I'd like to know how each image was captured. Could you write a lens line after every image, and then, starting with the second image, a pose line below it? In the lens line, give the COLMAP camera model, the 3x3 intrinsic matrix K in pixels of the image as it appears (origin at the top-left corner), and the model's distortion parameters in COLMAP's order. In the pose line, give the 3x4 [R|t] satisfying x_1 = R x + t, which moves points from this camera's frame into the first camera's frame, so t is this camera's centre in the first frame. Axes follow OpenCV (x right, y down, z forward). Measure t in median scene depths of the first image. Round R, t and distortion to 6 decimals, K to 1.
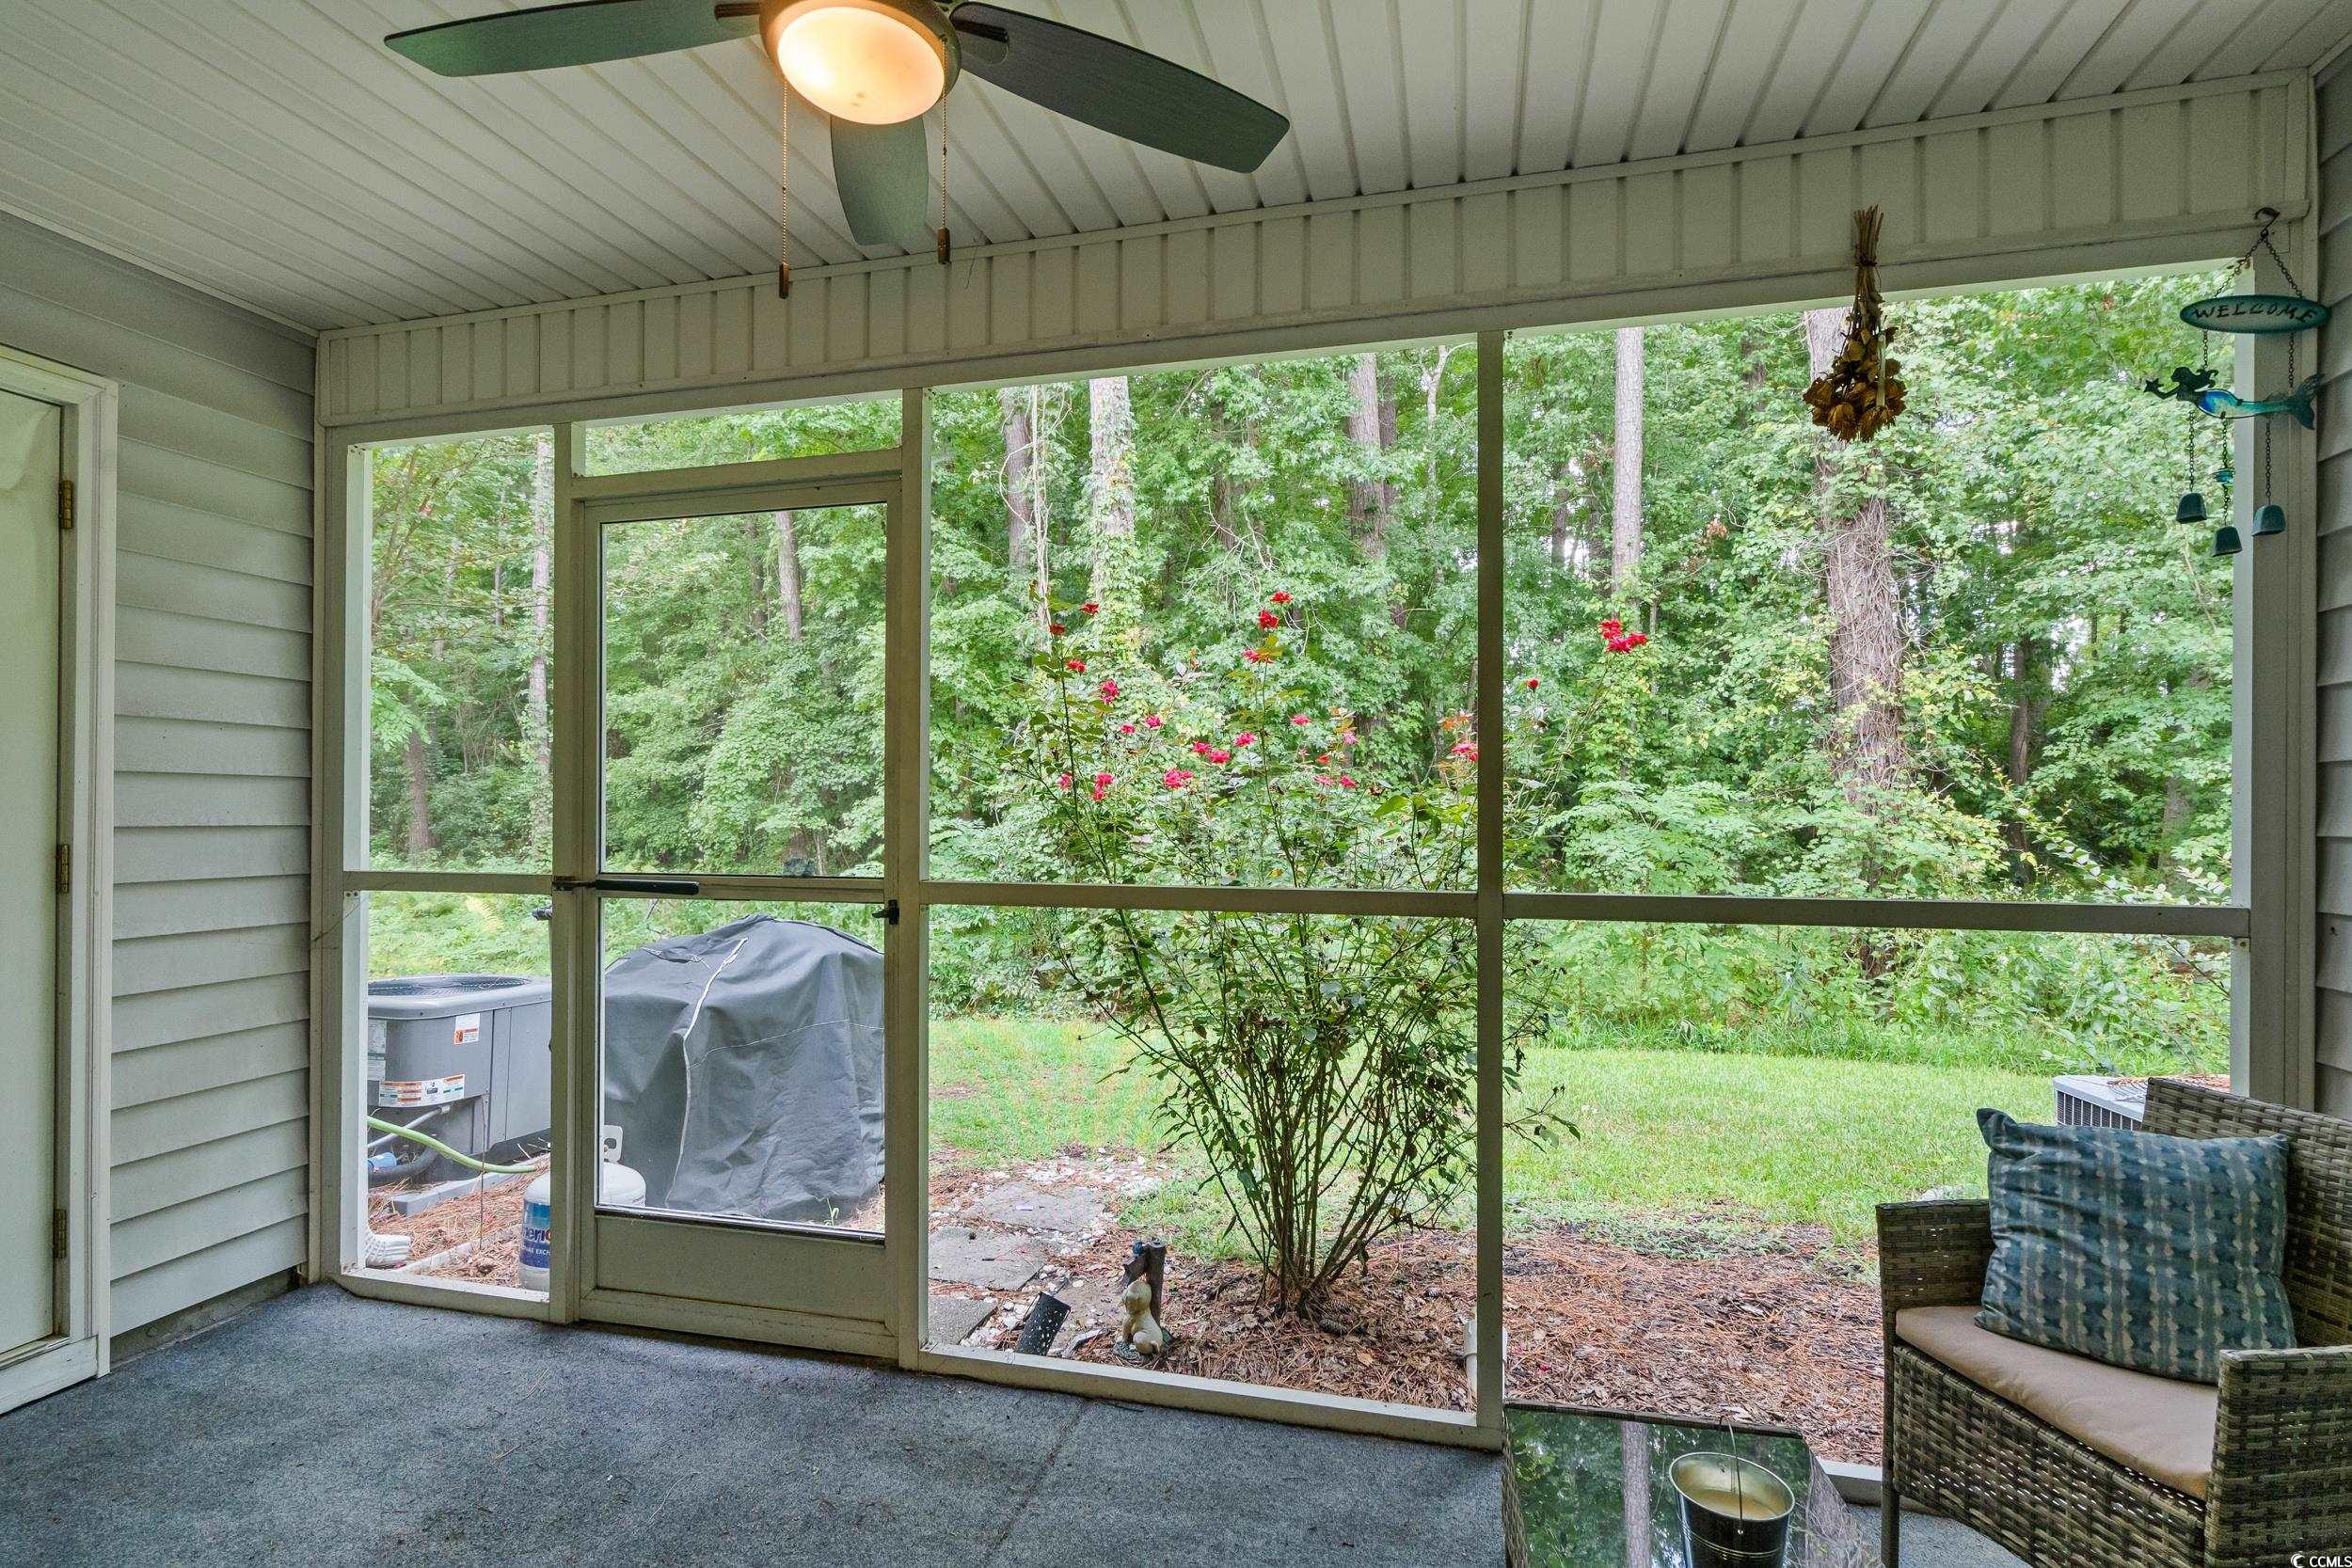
lens RADIAL K [[1100.9, 0, 1200.6], [0, 1100.9, 786.3], [0, 0, 1]] dist [0.000962, 0.000240]
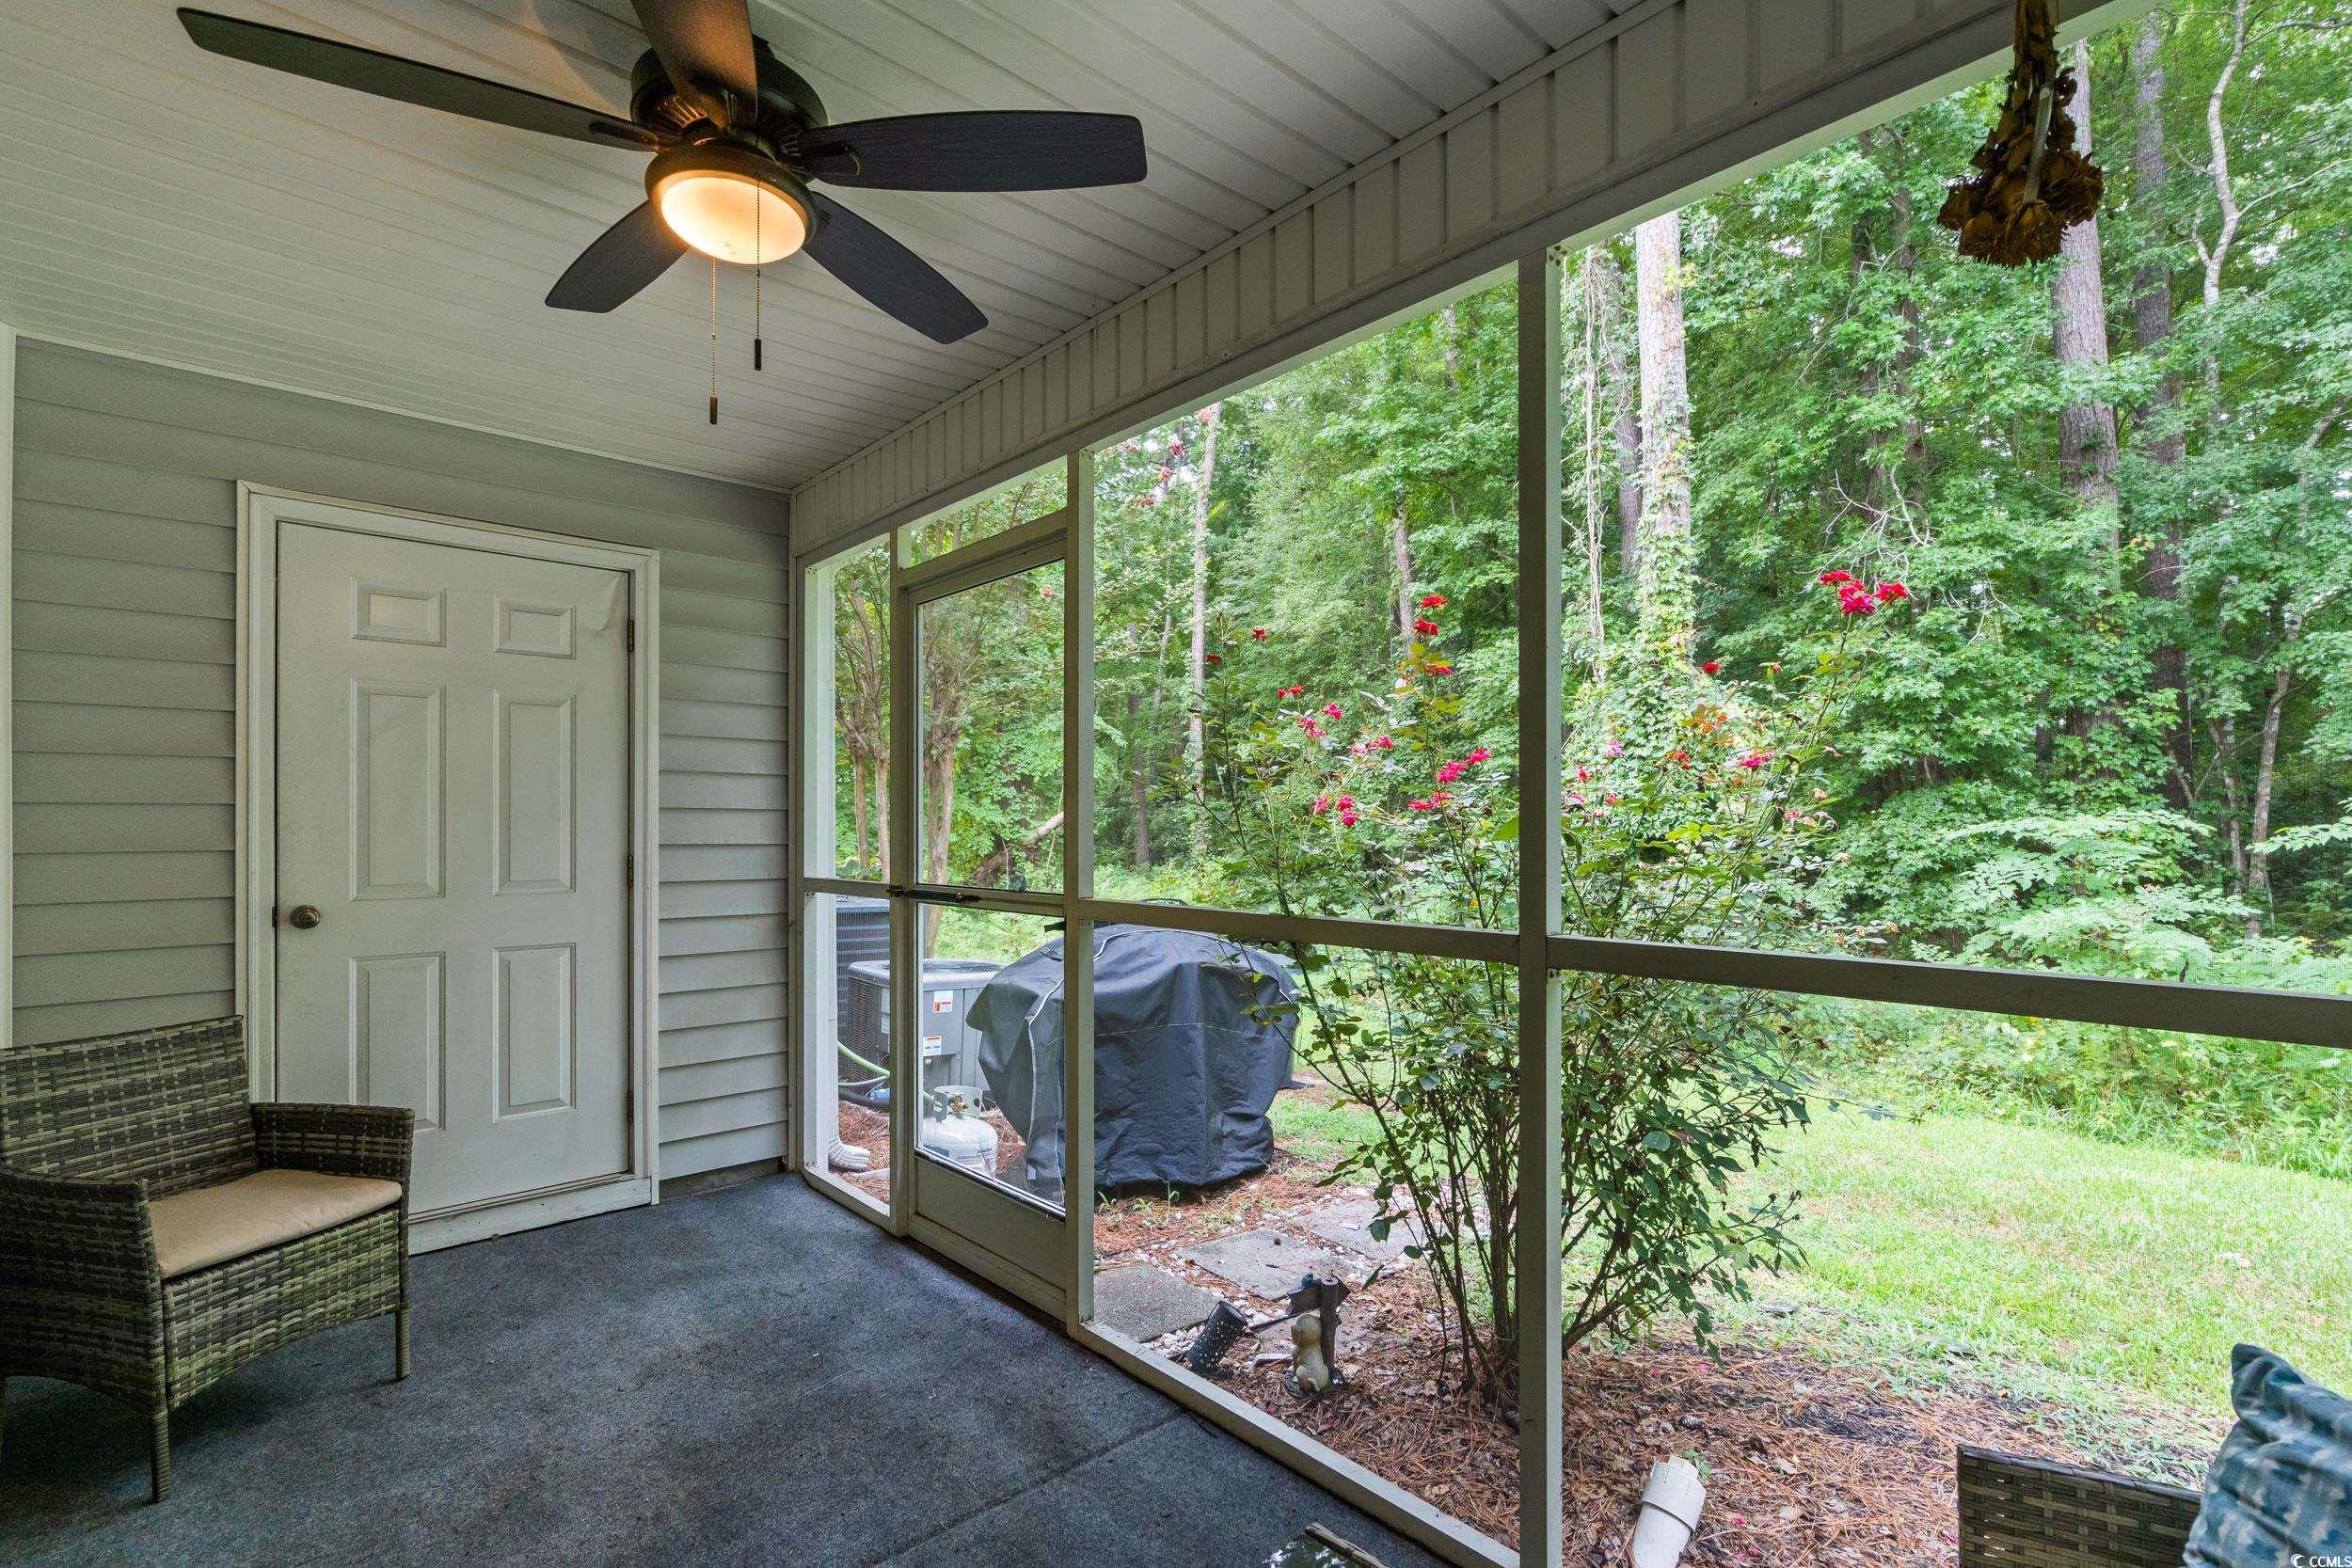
lens RADIAL K [[1083.2, 0, 1243.4], [0, 1083.2, 810.3], [0, 0, 1]] dist [-0.000353, 0.000172]
pose [[0.838105, -0.009512, -0.545427, 0.442795], [0.011589, 0.999933, 0.000370, -0.001441], [0.545386, -0.006632, 0.838158, 0.168256]]
